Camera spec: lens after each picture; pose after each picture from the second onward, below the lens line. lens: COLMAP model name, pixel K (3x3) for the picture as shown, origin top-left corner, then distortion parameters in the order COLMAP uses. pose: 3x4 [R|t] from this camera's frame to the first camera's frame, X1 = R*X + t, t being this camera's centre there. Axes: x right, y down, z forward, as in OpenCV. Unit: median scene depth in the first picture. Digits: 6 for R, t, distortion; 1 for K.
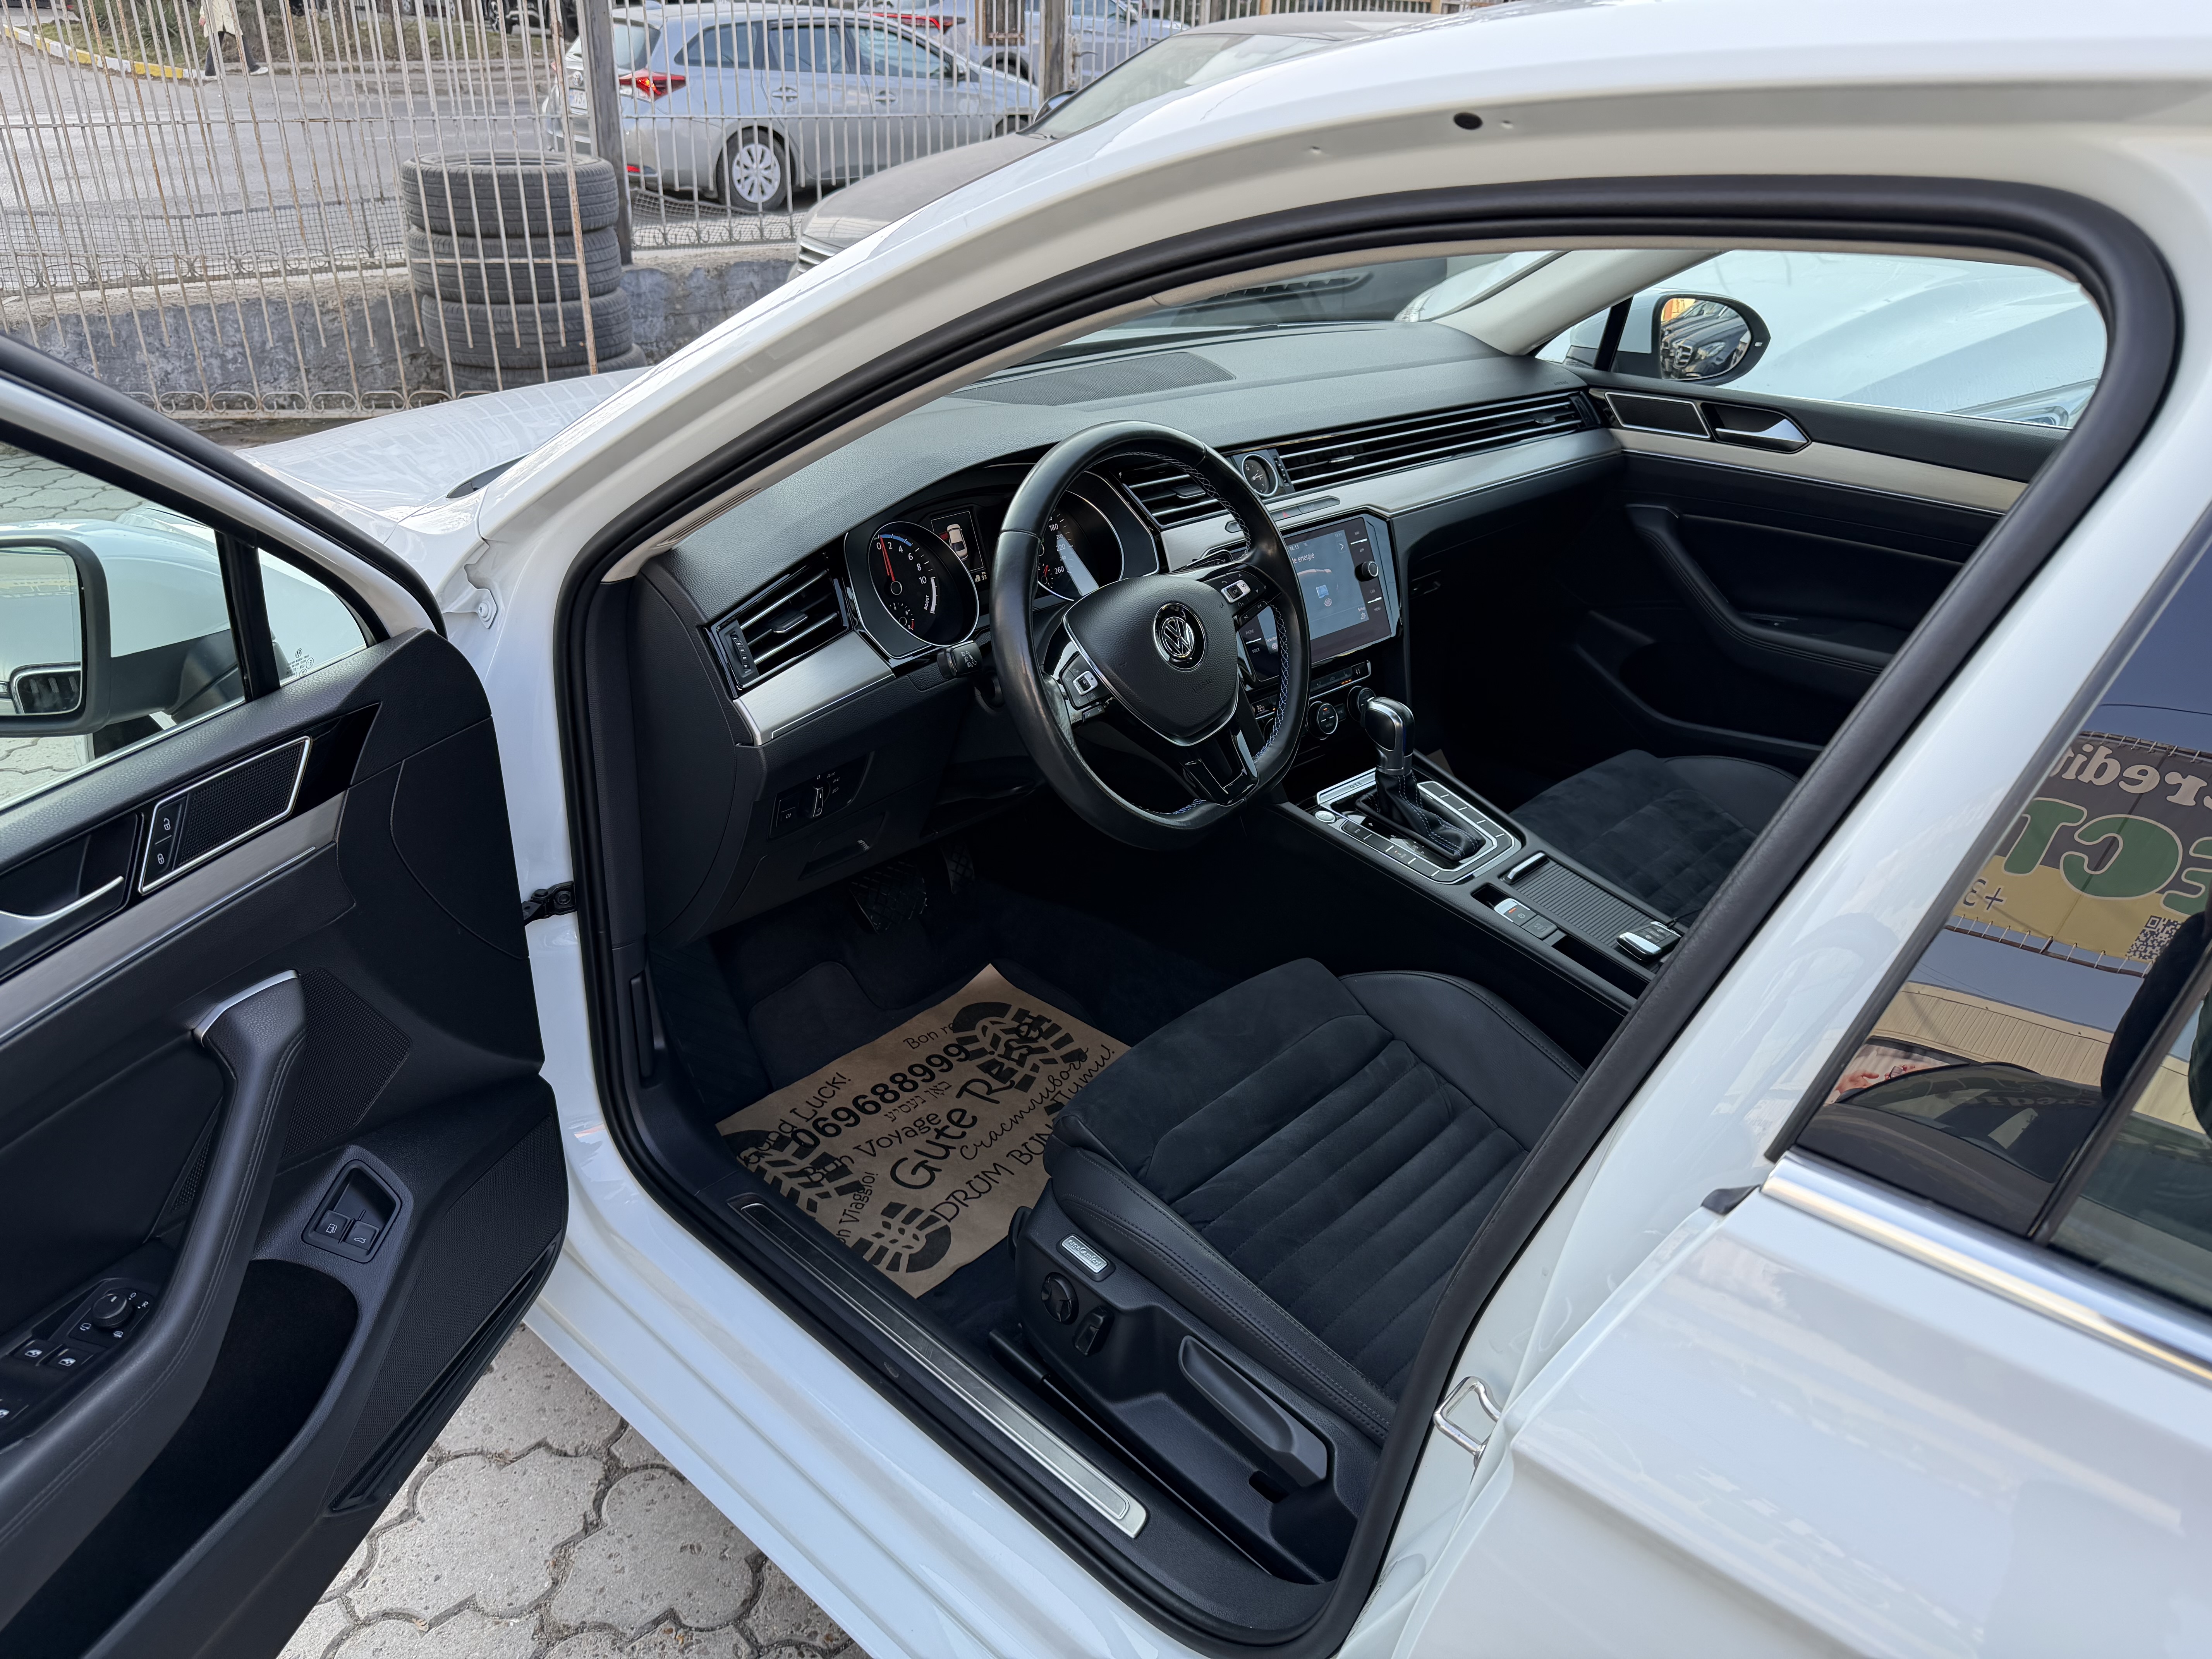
lens RADIAL K [[1544.6, 0, 1106.0], [0, 1544.6, 829.5], [0, 0, 1]] dist [0.120758, -0.000381]
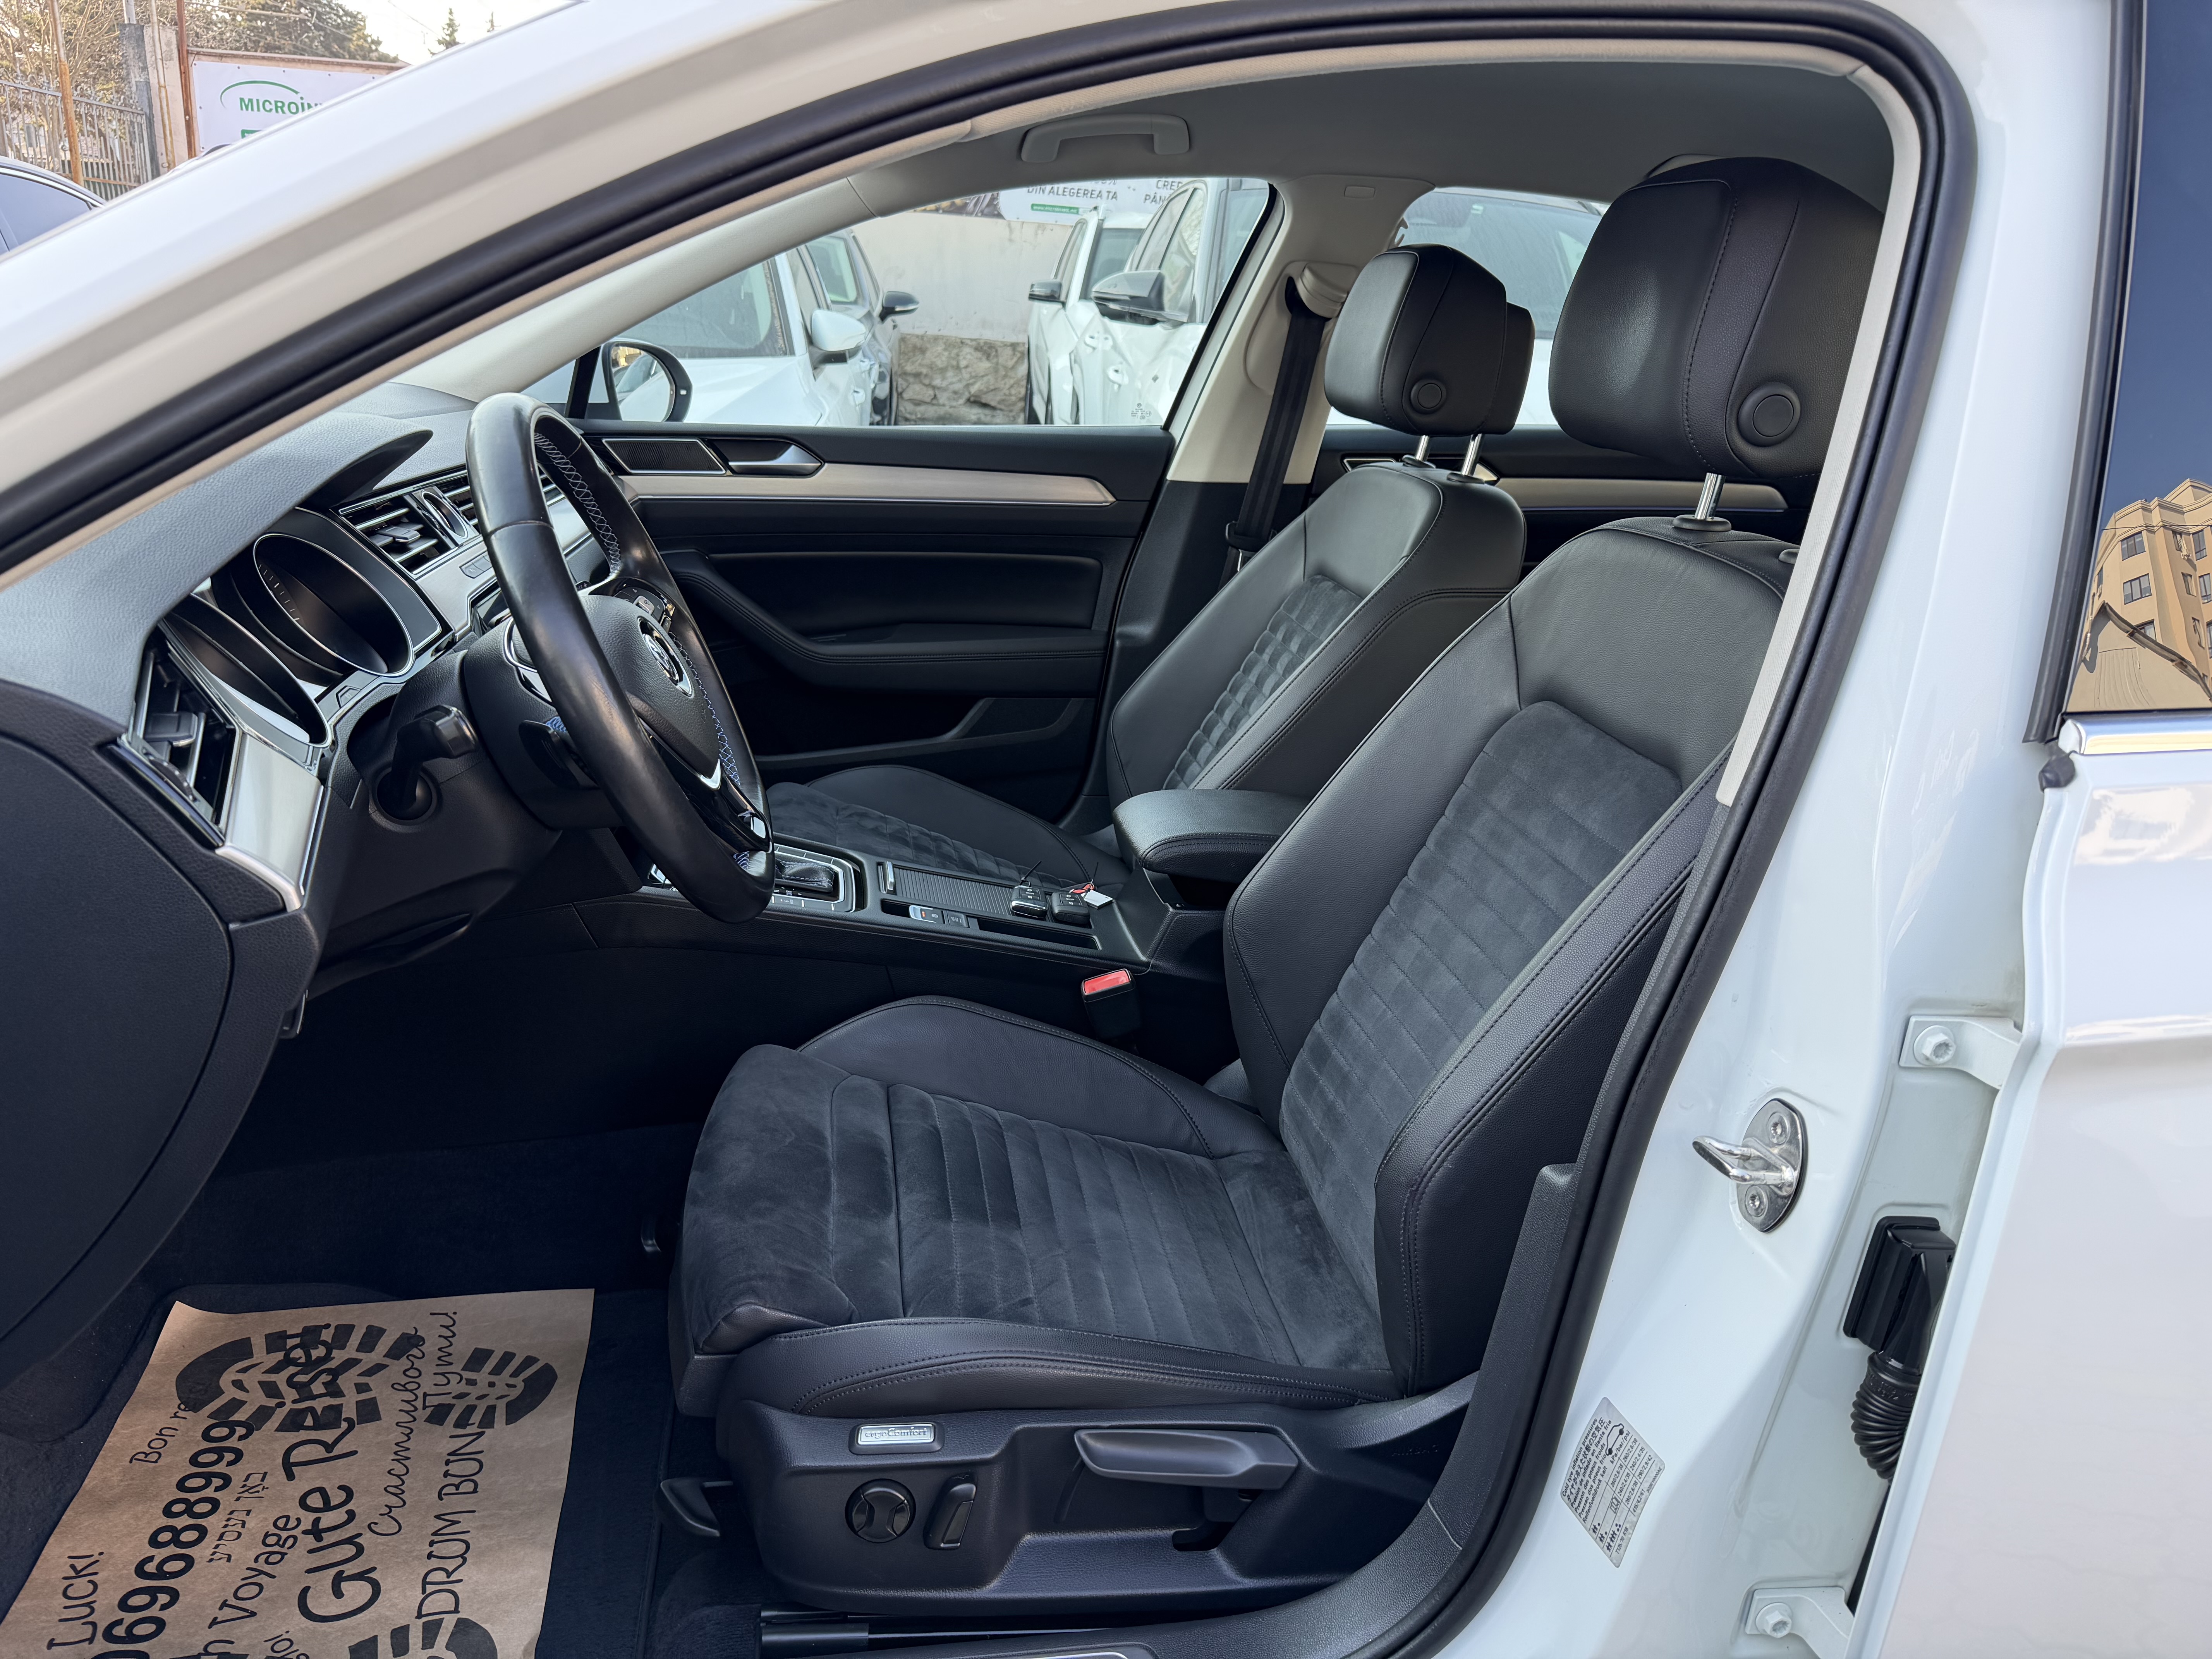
lens RADIAL K [[1565.1, 0, 1106.0], [0, 1565.1, 829.5], [0, 0, 1]] dist [-0.000053, -0.027366]
pose [[0.595672, -0.253984, 0.762015, -0.319615], [0.331179, 0.941959, 0.055075, -0.009109], [-0.731775, 0.219557, 0.645213, 0.257494]]
